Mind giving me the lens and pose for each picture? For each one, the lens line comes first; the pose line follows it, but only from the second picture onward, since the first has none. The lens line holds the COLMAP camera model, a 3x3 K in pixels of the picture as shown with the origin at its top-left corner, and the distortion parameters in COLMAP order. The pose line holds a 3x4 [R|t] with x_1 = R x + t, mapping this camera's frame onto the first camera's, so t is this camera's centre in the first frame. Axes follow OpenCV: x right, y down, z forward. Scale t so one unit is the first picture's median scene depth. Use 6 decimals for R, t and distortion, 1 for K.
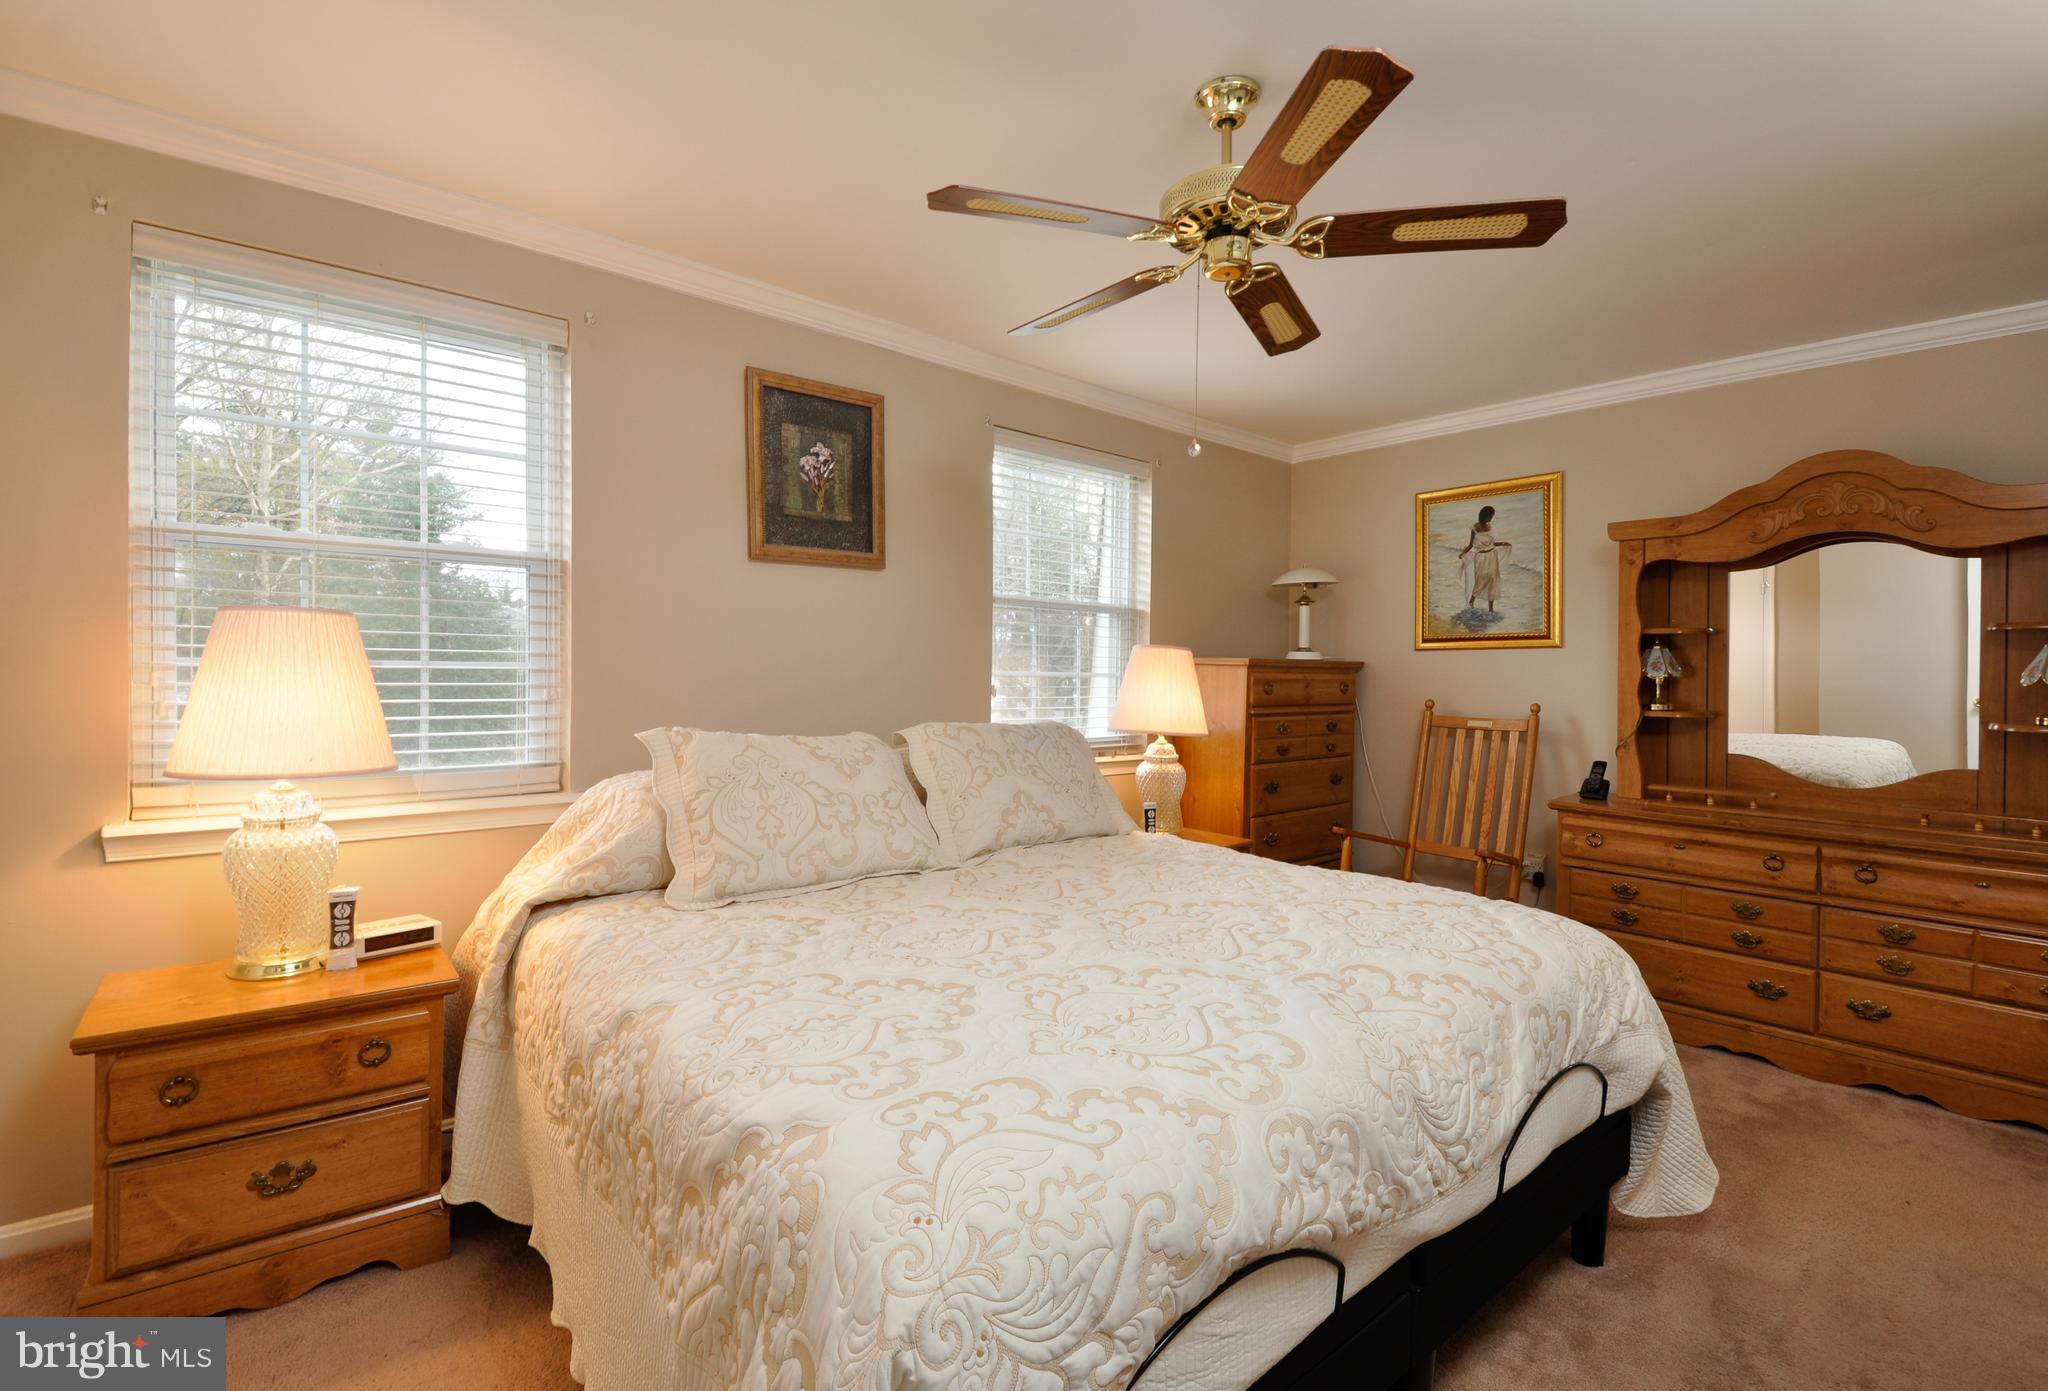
lens RADIAL K [[929.1, 0, 1018.0], [0, 929.1, 691.7], [0, 0, 1]] dist [-0.026780, -0.000497]
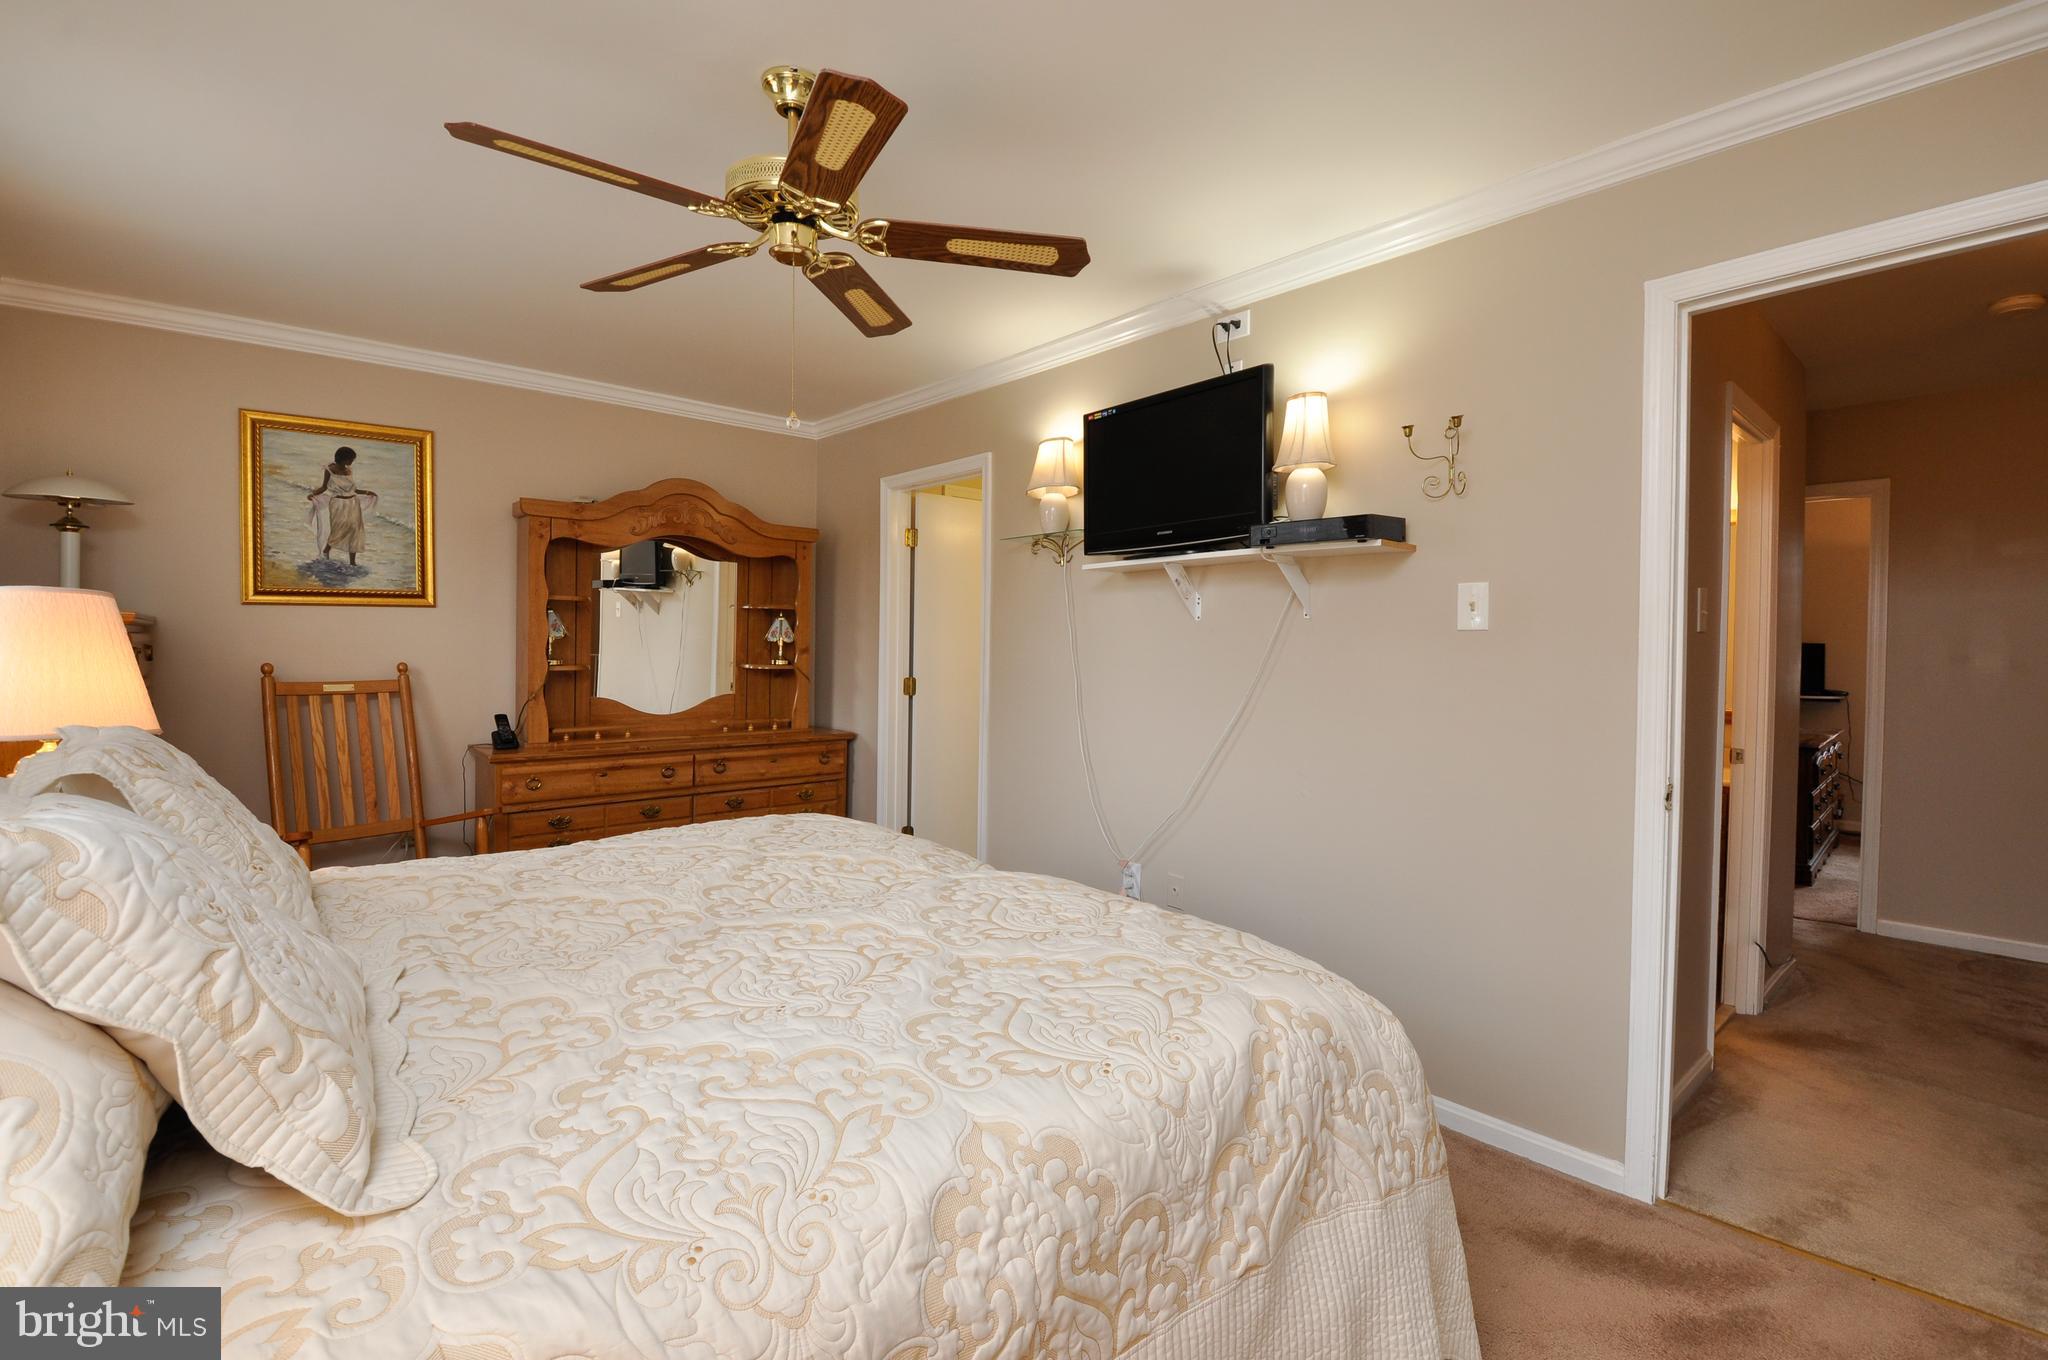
lens RADIAL K [[928.0, 0, 1024.6], [0, 928.0, 678.6], [0, 0, 1]] dist [-0.022500, -0.000727]
pose [[-0.021753, -0.043707, 0.998808, -0.436606], [0.015525, 0.998909, 0.044050, -0.004195], [-0.999643, 0.016464, -0.021051, 0.379225]]
